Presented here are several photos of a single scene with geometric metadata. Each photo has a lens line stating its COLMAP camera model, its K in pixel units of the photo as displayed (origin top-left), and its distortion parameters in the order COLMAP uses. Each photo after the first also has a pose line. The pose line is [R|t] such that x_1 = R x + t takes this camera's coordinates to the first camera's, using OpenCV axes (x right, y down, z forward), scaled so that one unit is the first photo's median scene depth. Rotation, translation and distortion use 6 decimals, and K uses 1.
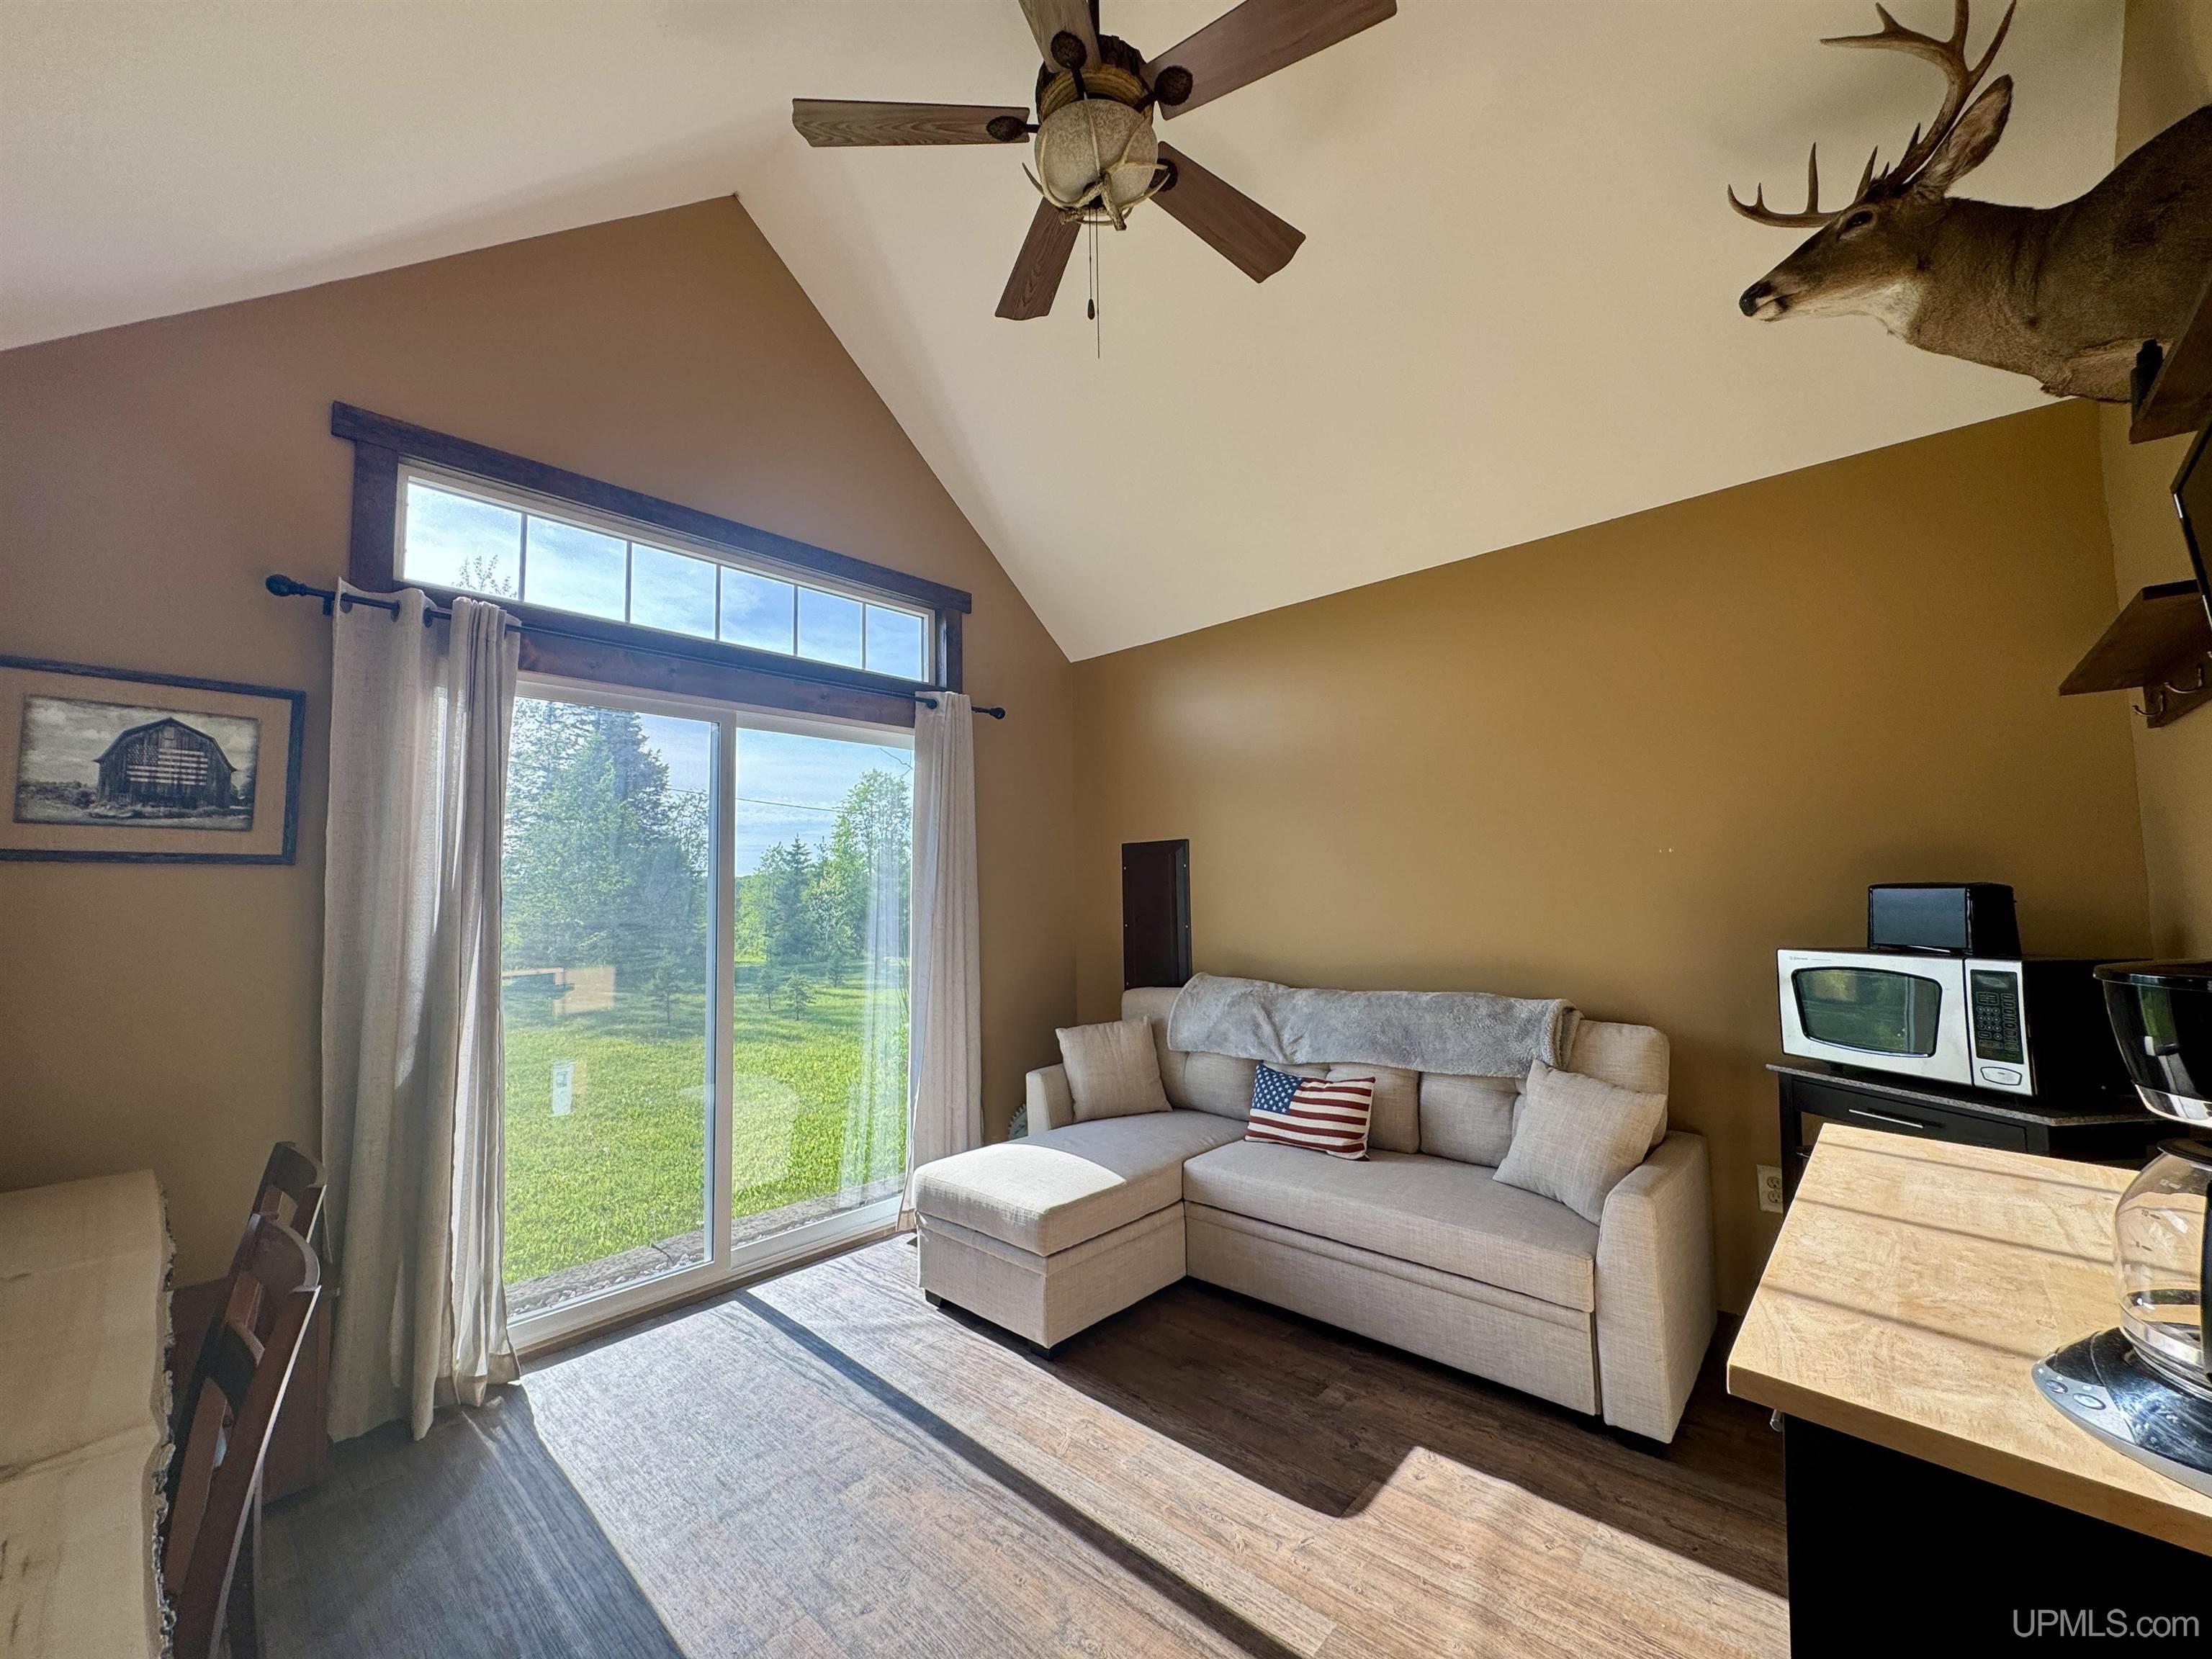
lens RADIAL K [[874.5, 0, 1106.0], [0, 874.5, 829.5], [0, 0, 1]] dist [-0.001084, 0.000161]
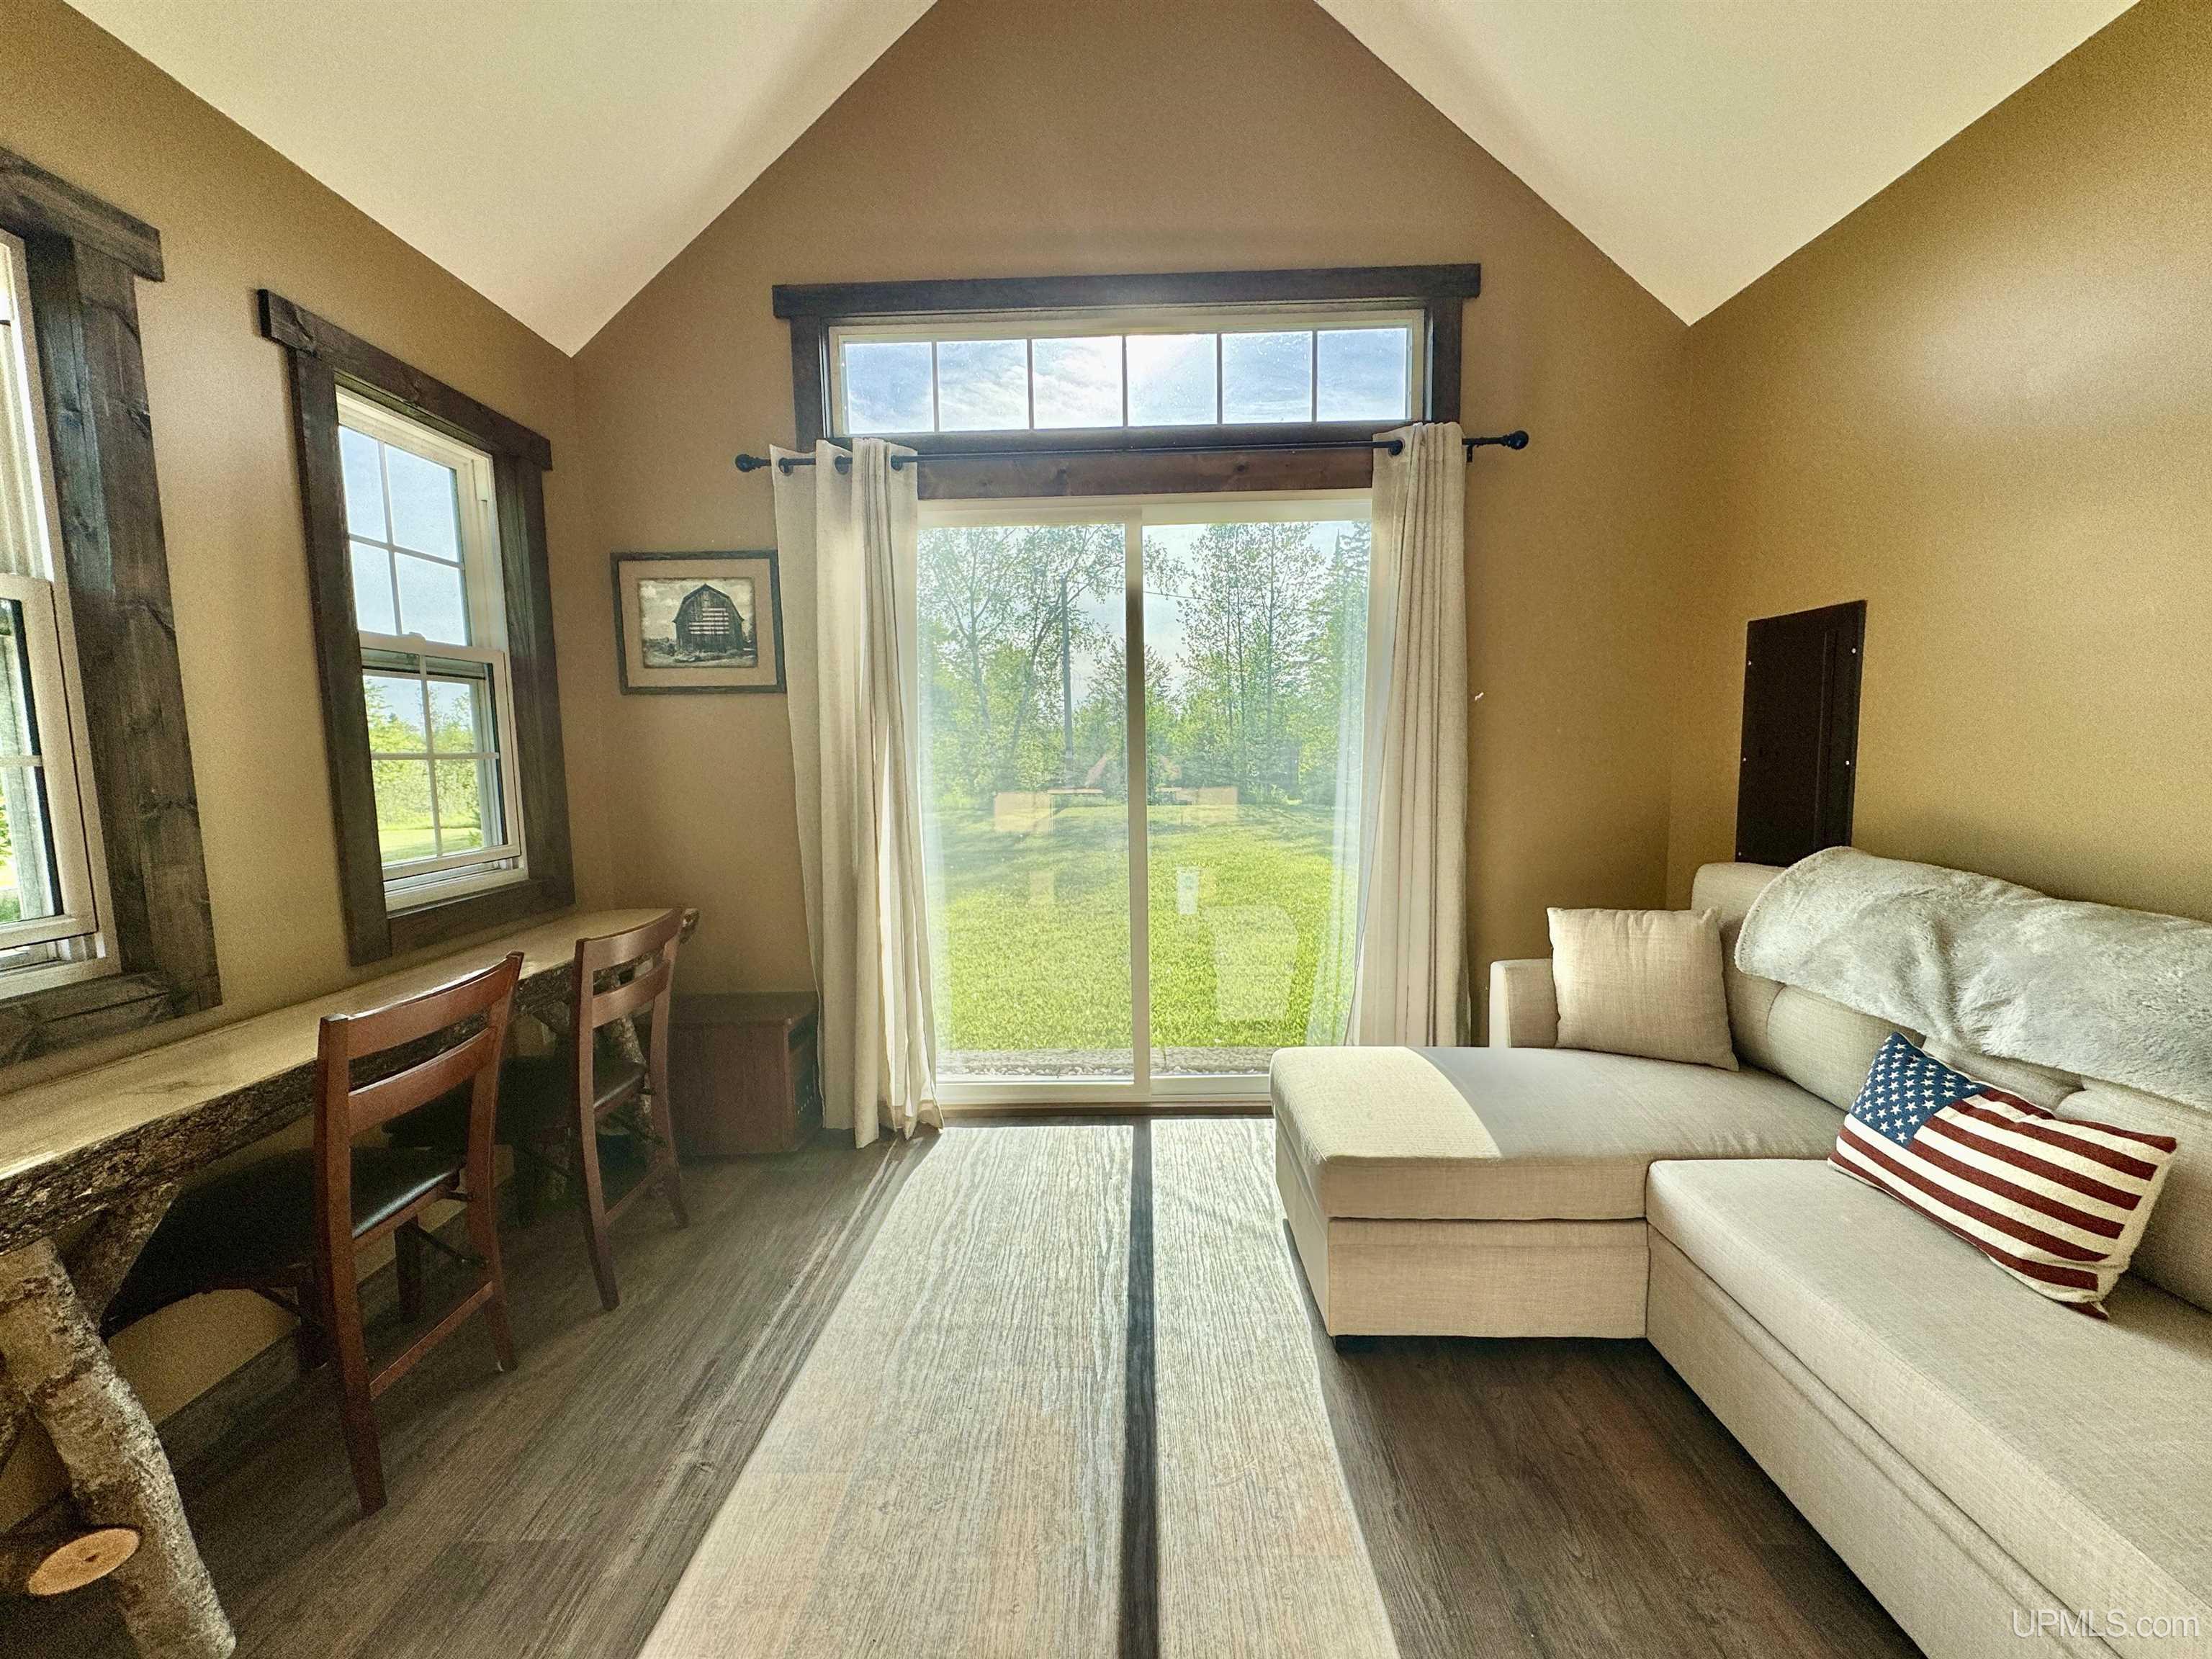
lens RADIAL K [[874.5, 0, 1106.0], [0, 874.5, 829.5], [0, 0, 1]] dist [-0.001084, 0.000161]
pose [[0.661129, 0.080127, -0.745981, 0.255306], [0.061378, 0.985172, 0.160216, 0.045875], [0.747757, -0.151710, 0.646408, 0.372766]]
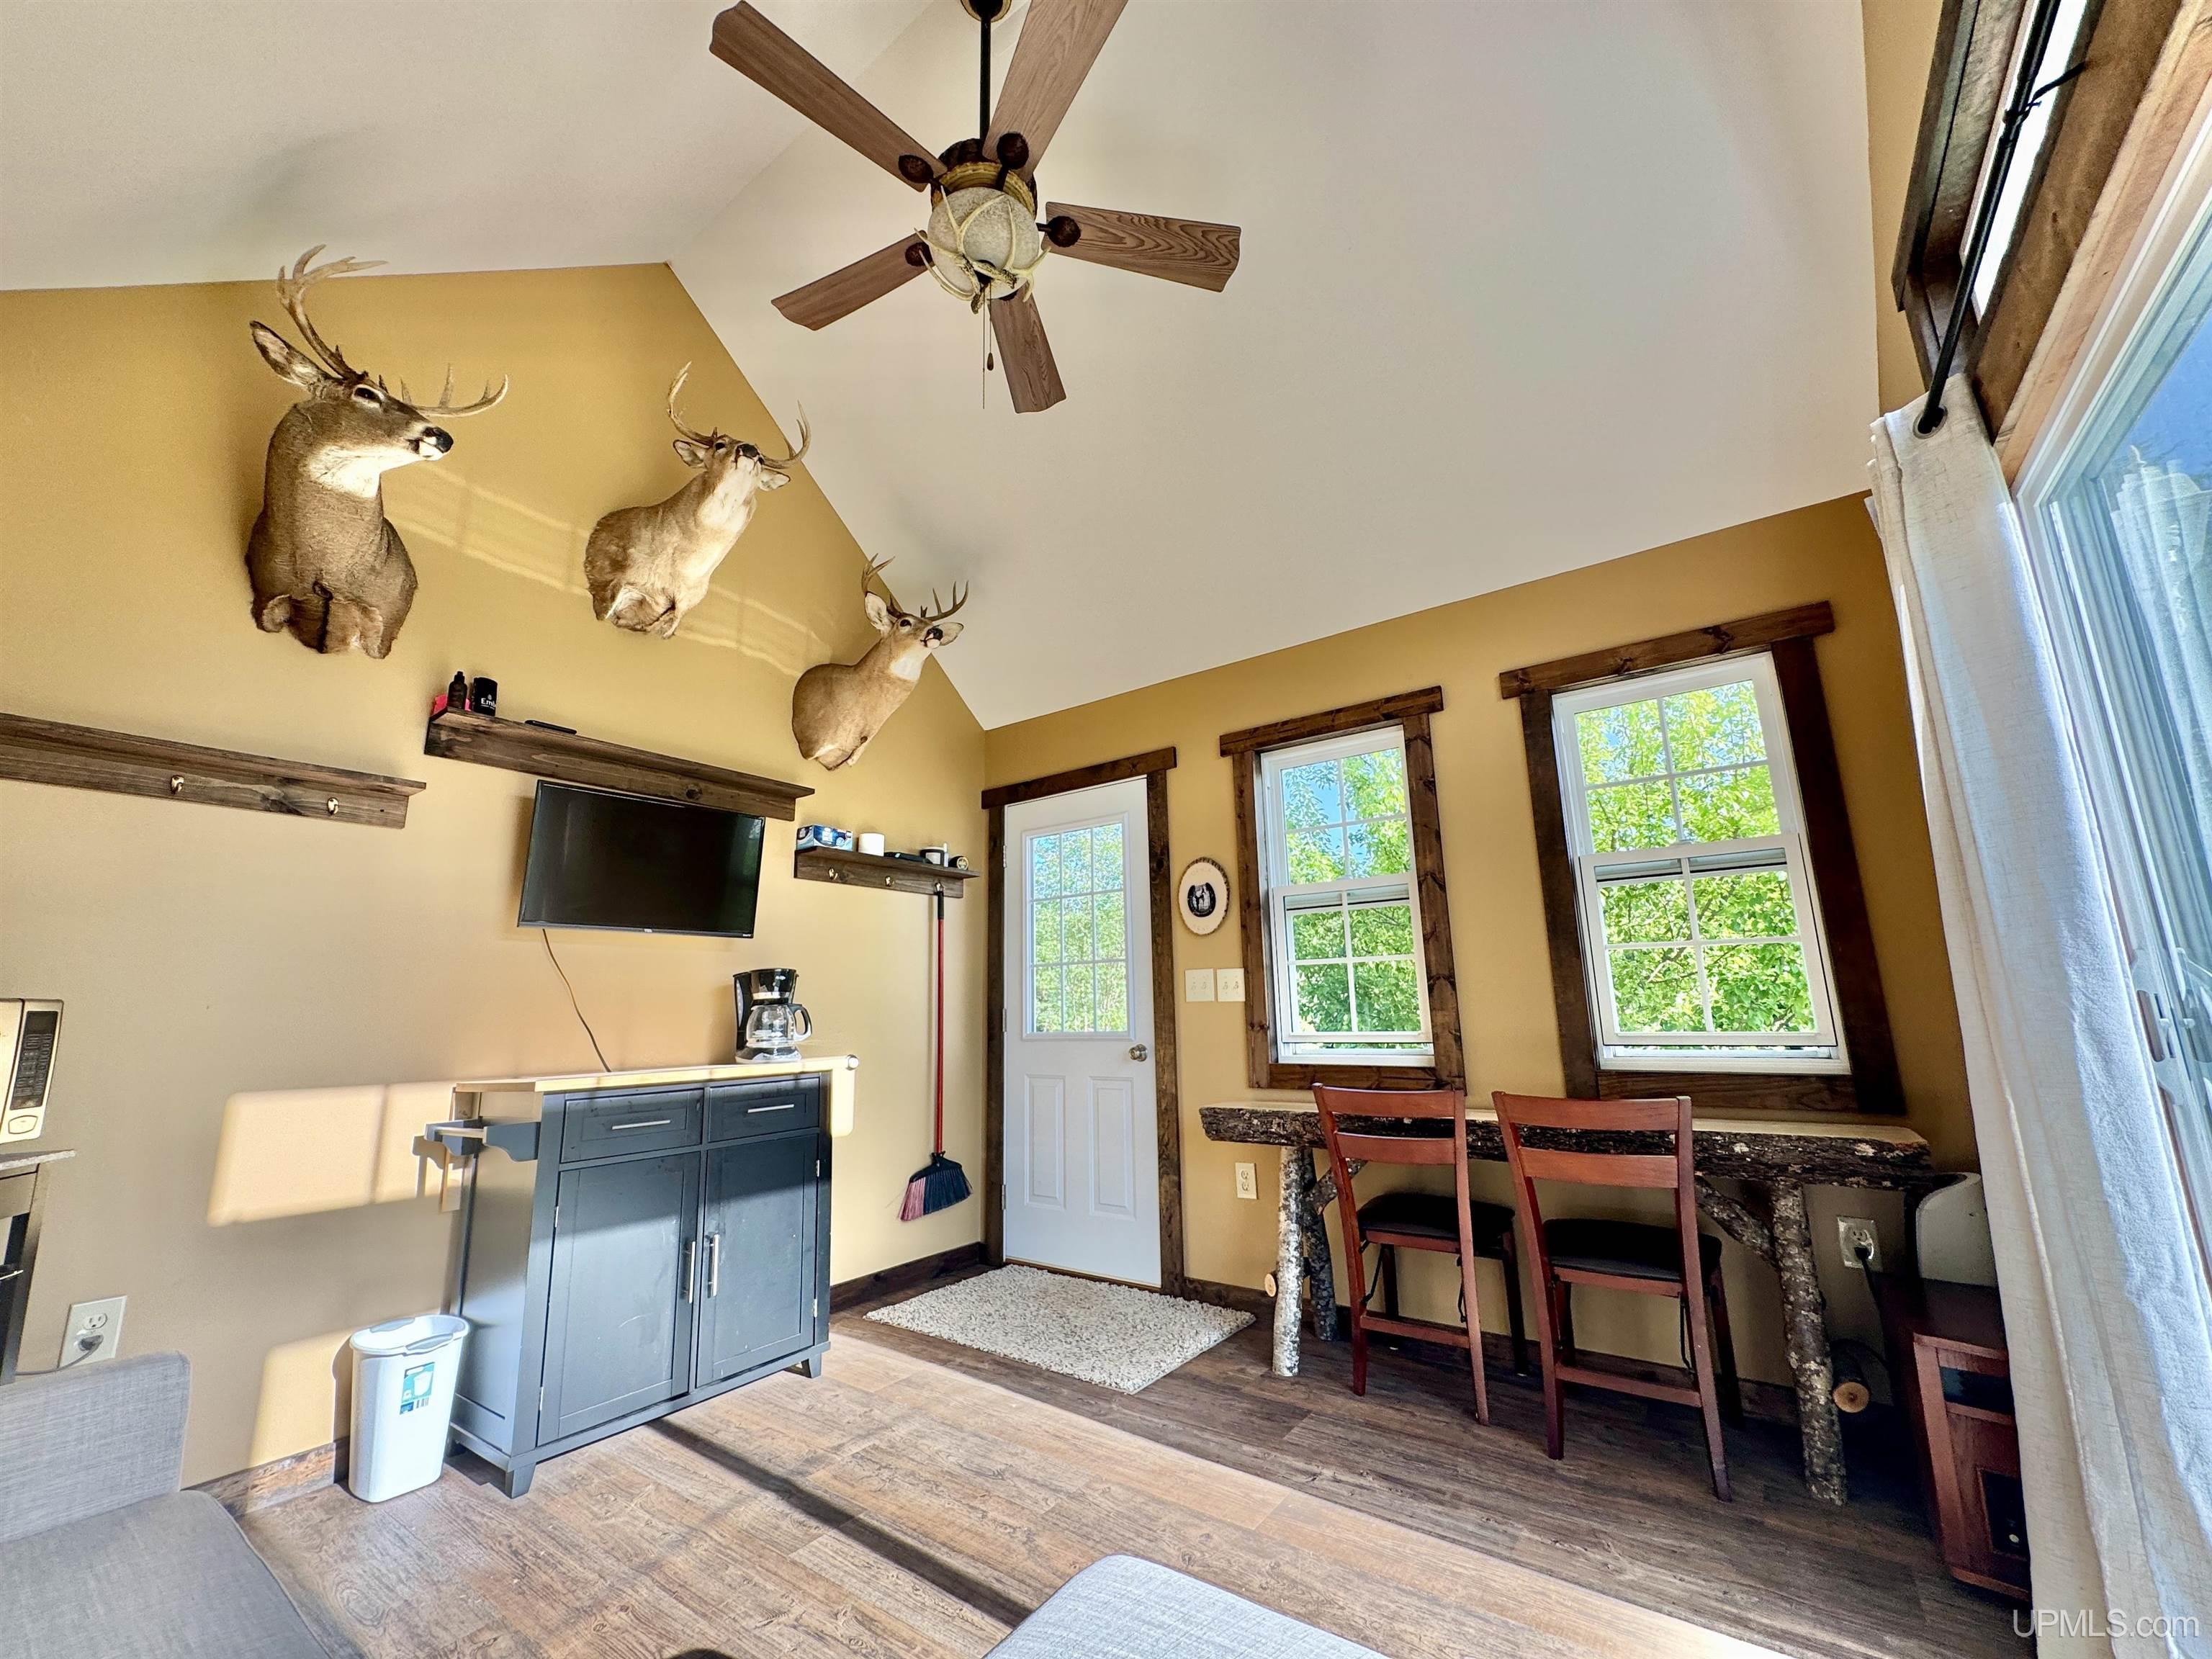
lens RADIAL K [[874.5, 0, 1106.0], [0, 874.5, 829.5], [0, 0, 1]] dist [-0.001084, 0.000161]
pose [[-0.992710, 0.018233, -0.119140, -0.014150], [0.050661, 0.960051, -0.275201, 0.171806], [0.109363, -0.279230, -0.953976, 1.232123]]
